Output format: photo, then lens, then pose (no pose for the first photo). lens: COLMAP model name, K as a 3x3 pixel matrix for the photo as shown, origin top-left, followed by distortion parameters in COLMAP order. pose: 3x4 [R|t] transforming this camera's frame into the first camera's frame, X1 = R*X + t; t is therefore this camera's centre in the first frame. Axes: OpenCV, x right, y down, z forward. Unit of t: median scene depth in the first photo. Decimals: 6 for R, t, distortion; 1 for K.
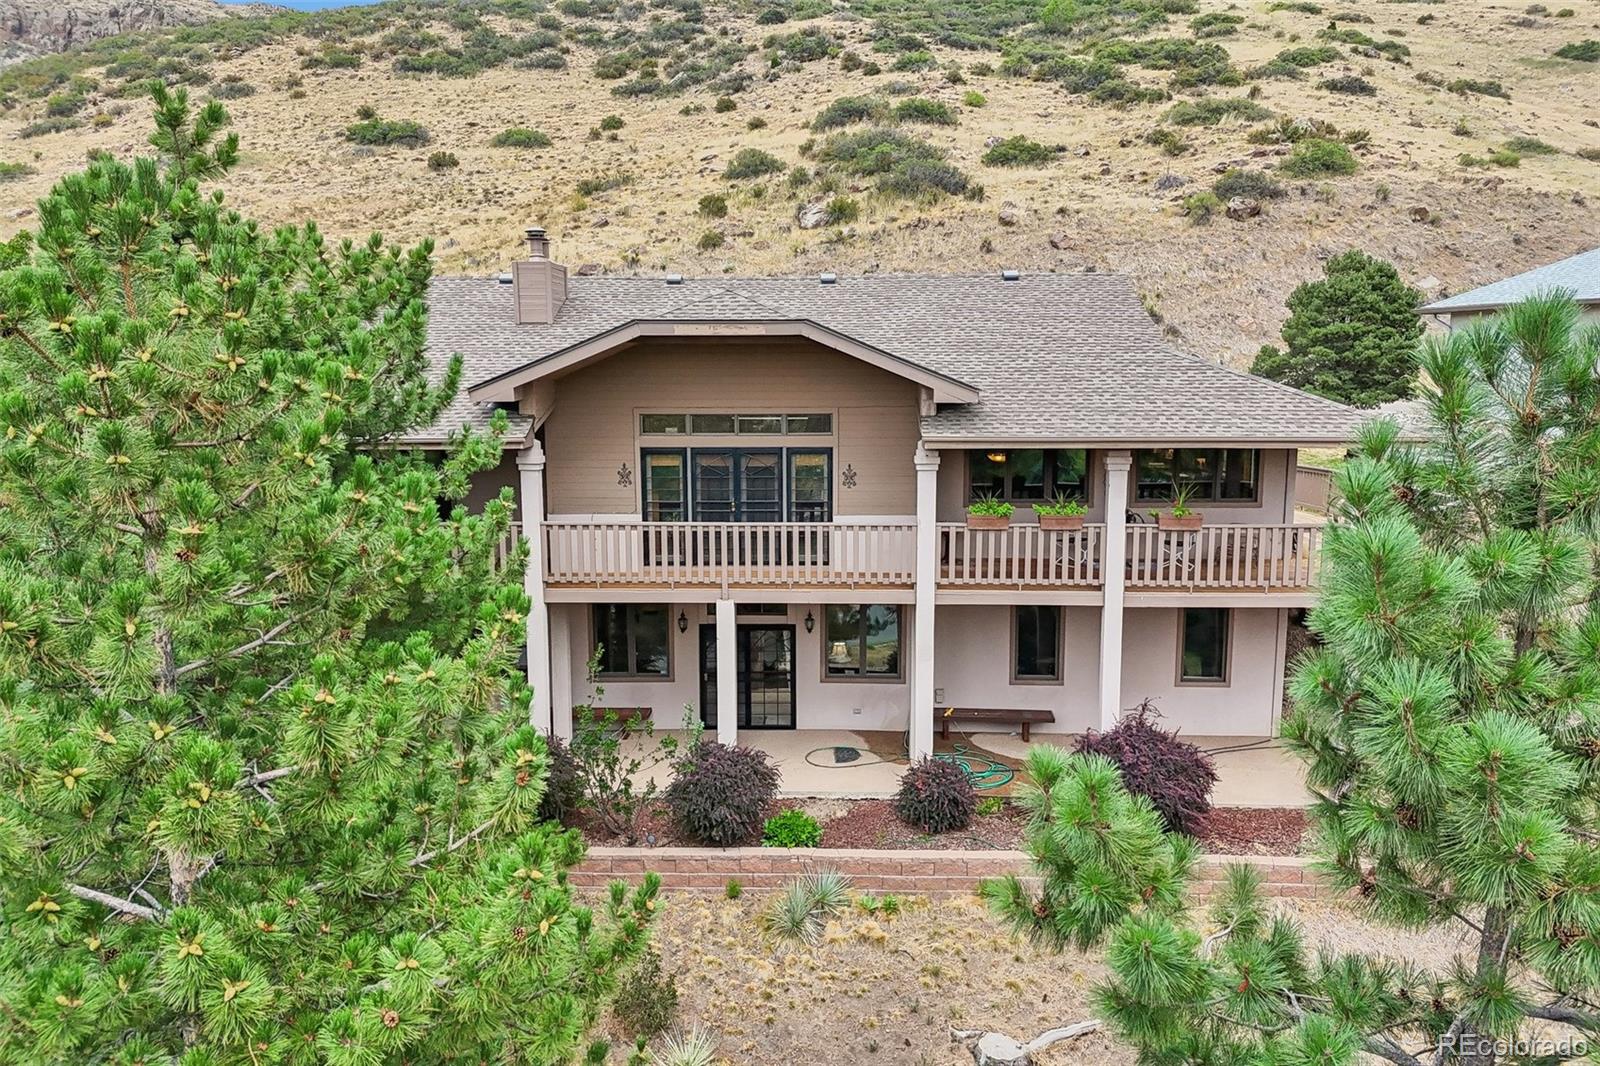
lens RADIAL K [[1175.8, 0, 800.0], [0, 1175.8, 533.0], [0, 0, 1]] dist [0.063254, -0.058790]
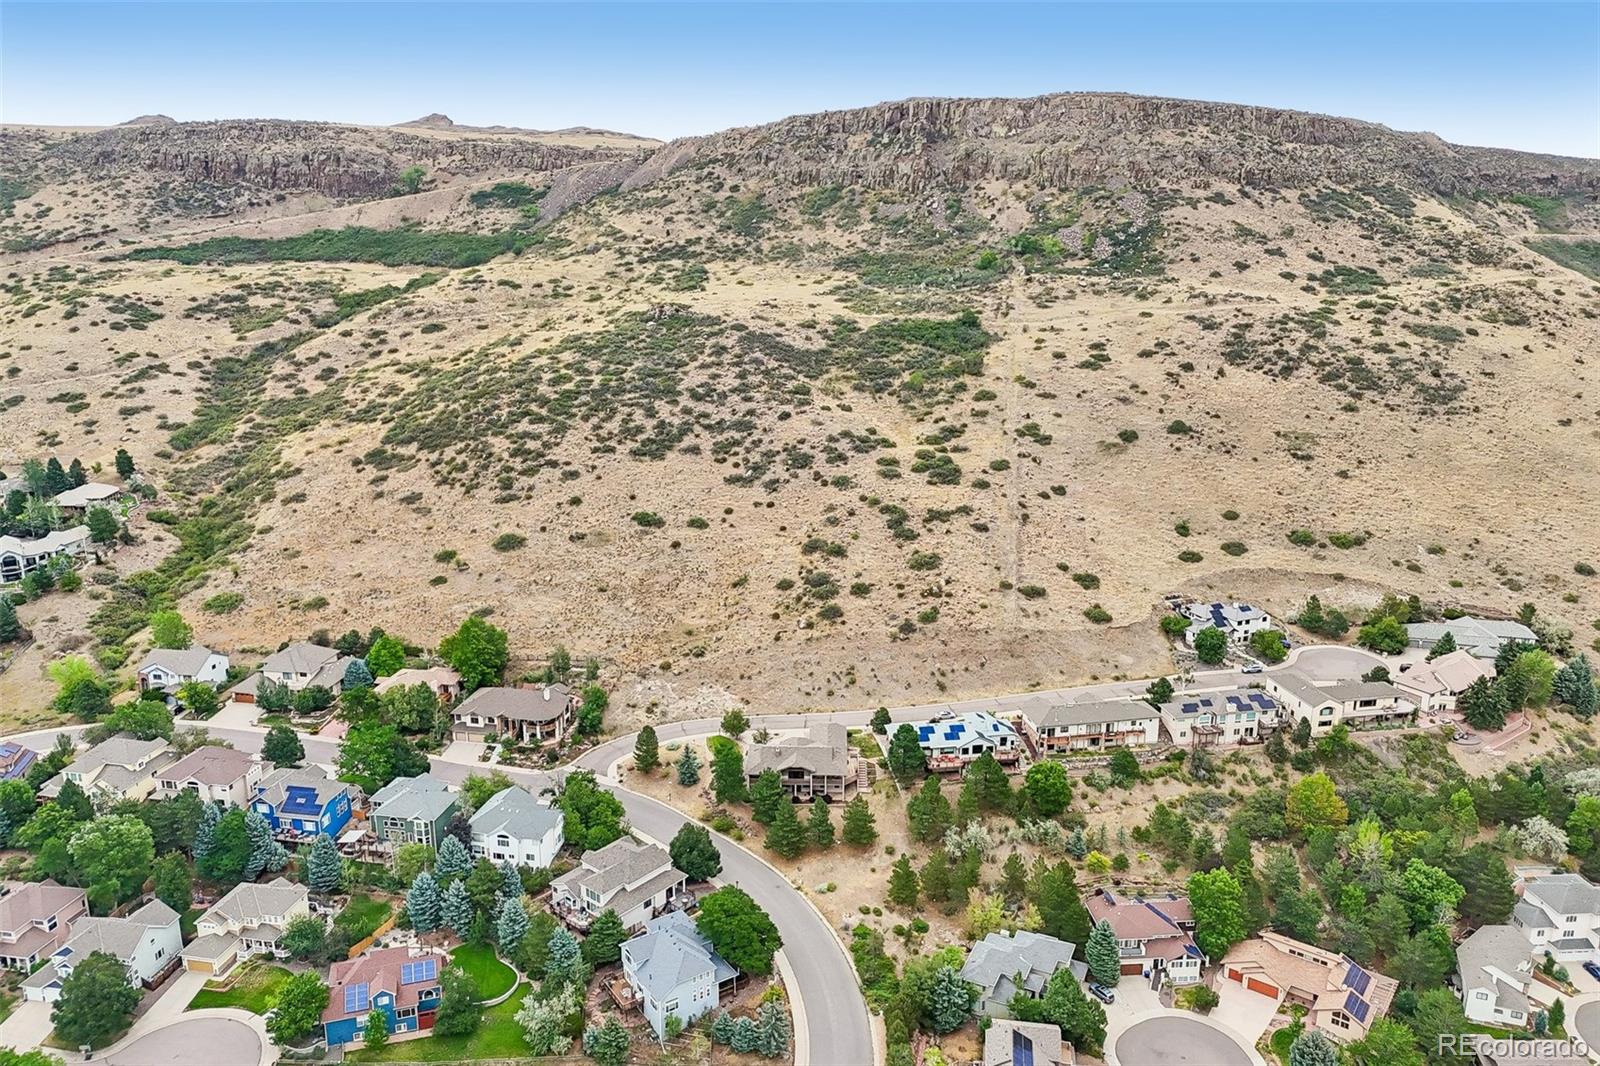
lens RADIAL K [[1175.8, 0, 800.0], [0, 1175.8, 533.0], [0, 0, 1]] dist [0.063254, -0.058790]
pose [[0.999925, 0.002605, 0.011980, -0.020866], [-0.004001, 0.993004, 0.118013, -0.484854], [-0.011589, -0.118052, 0.992940, -1.327309]]
